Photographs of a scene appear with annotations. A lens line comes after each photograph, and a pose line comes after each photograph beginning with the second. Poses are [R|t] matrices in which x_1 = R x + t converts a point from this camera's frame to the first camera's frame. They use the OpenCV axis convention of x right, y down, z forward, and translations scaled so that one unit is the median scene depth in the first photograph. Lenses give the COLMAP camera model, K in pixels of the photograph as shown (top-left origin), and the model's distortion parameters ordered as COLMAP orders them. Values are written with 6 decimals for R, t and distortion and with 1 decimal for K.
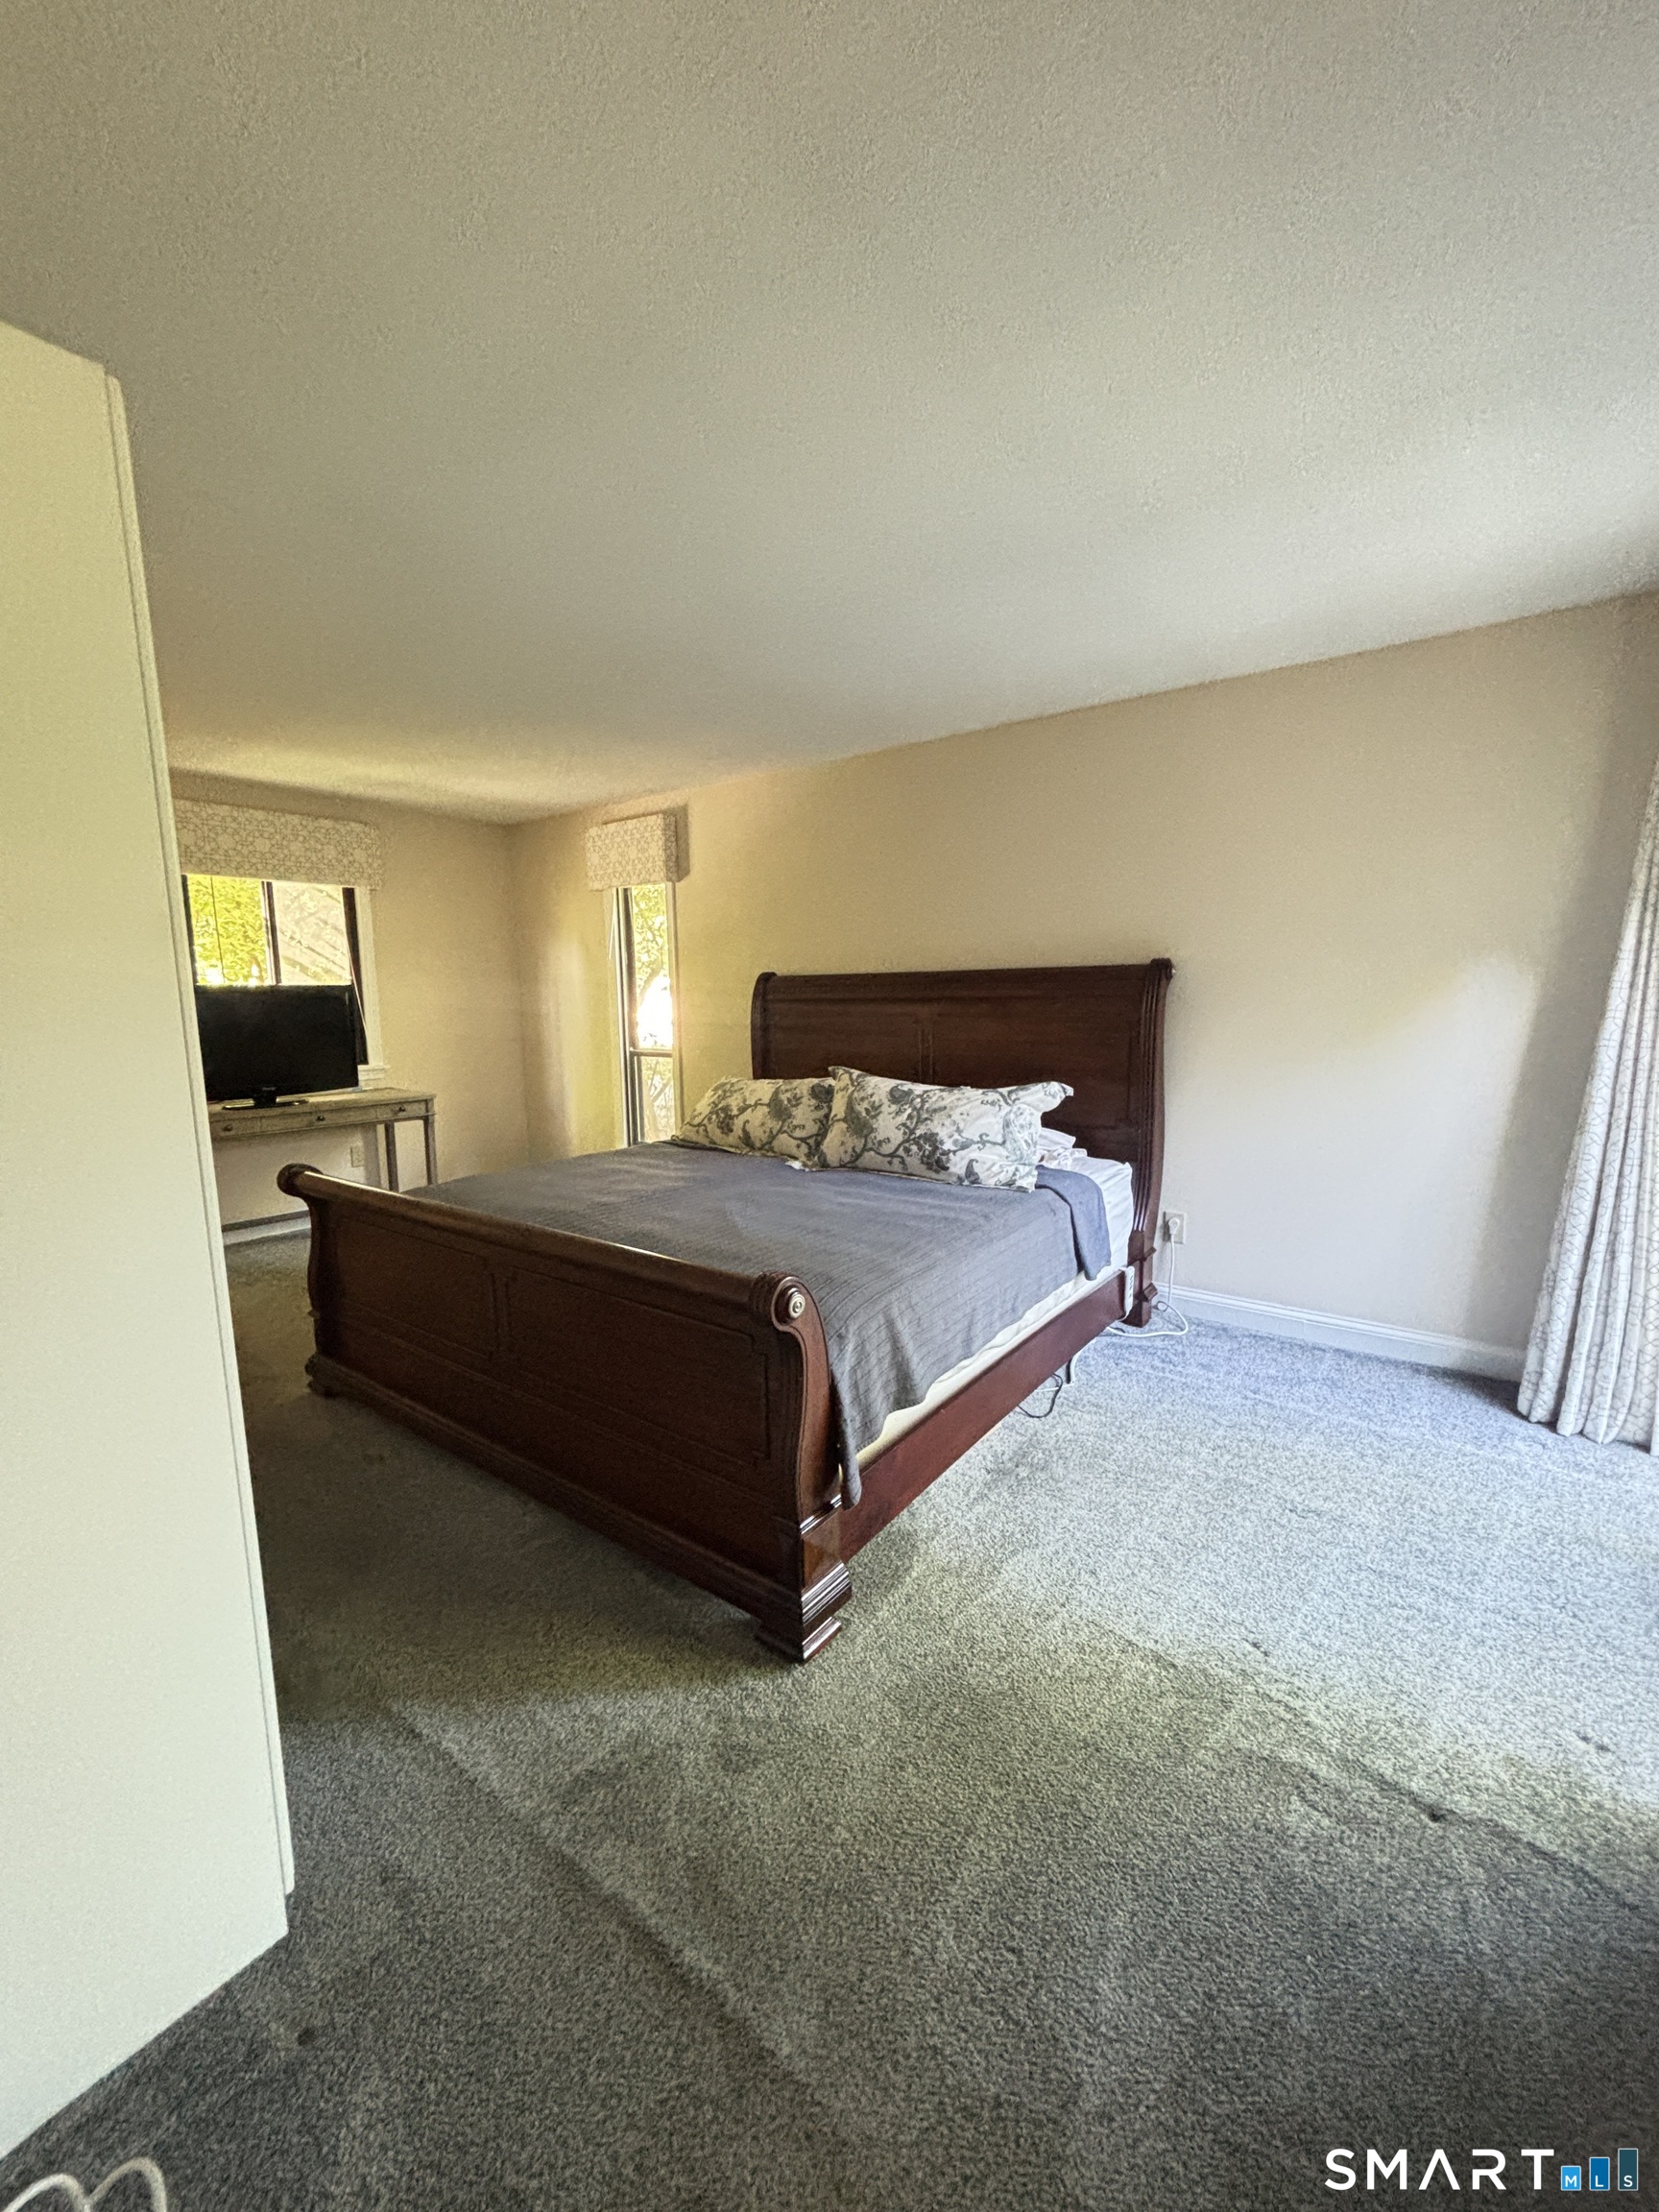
lens RADIAL K [[883.9, 0, 835.3], [0, 883.9, 1111.4], [0, 0, 1]] dist [-0.000801, -0.000014]
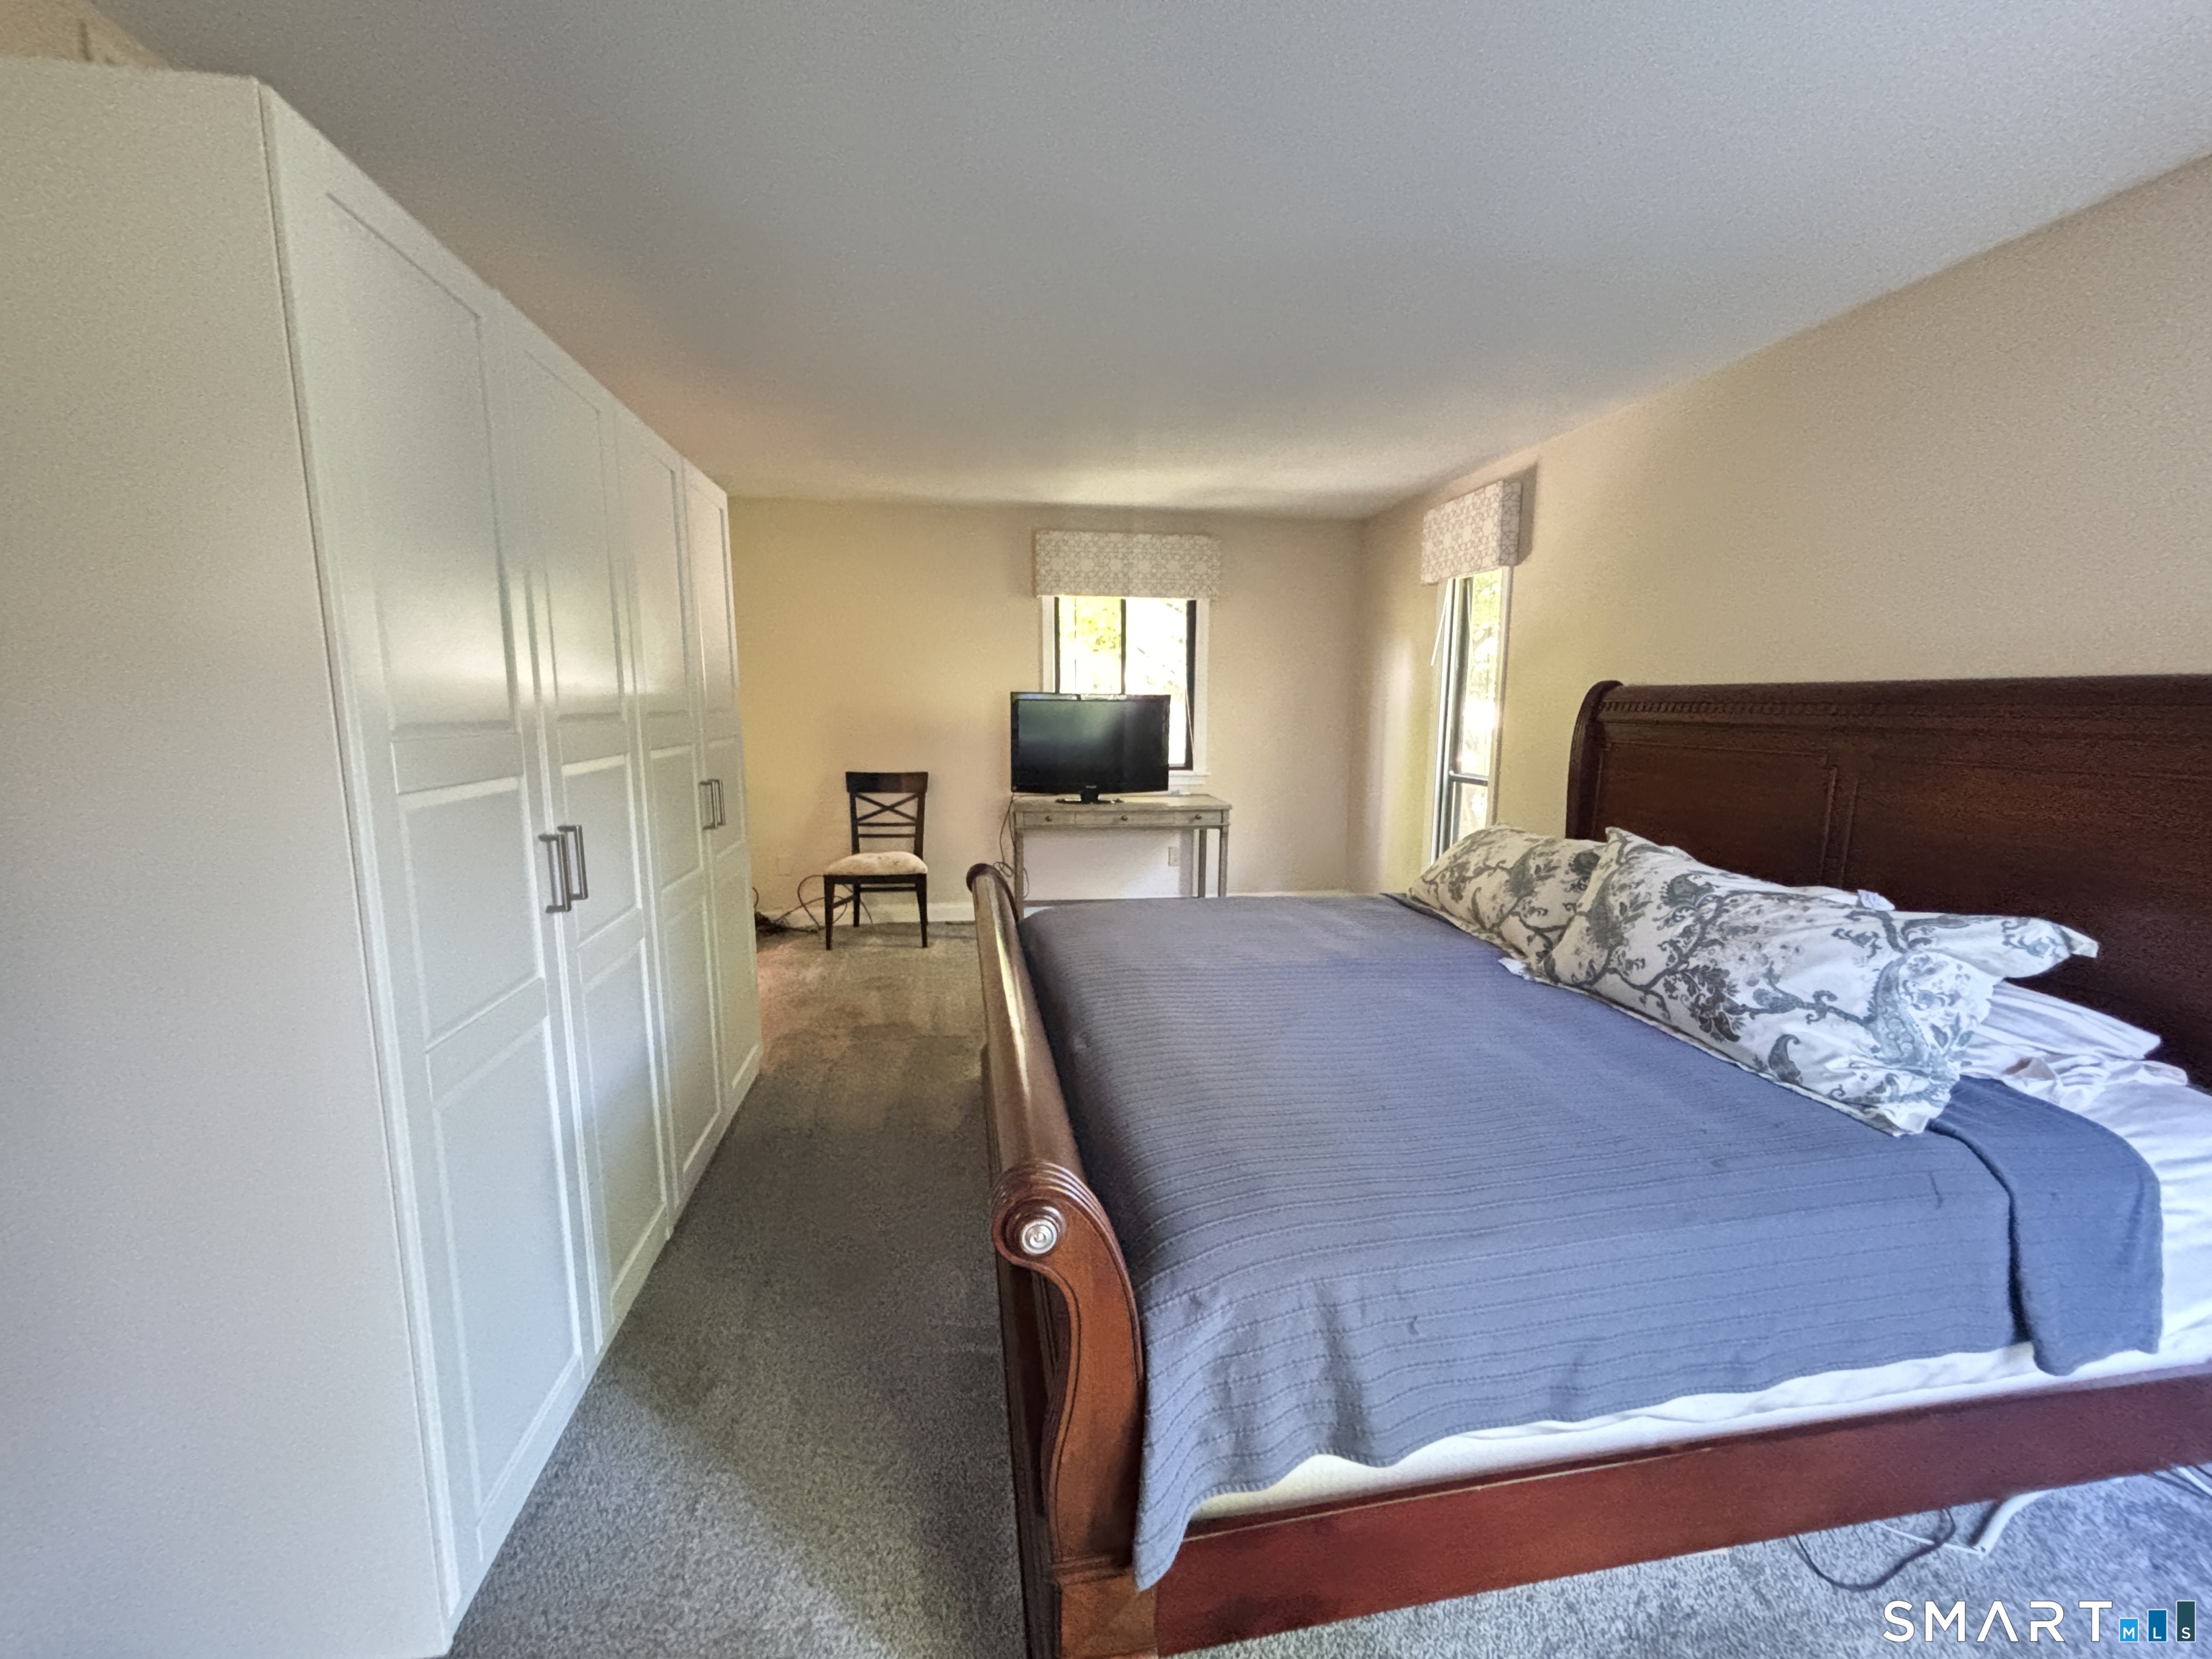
lens RADIAL K [[883.9, 0, 1104.3], [0, 883.9, 827.5], [0, 0, 1]] dist [-0.000801, -0.000014]
pose [[0.716577, 0.113263, -0.688250, 0.197652], [-0.104033, 0.993046, 0.055107, -0.053540], [0.689706, 0.032112, 0.723377, 0.297199]]
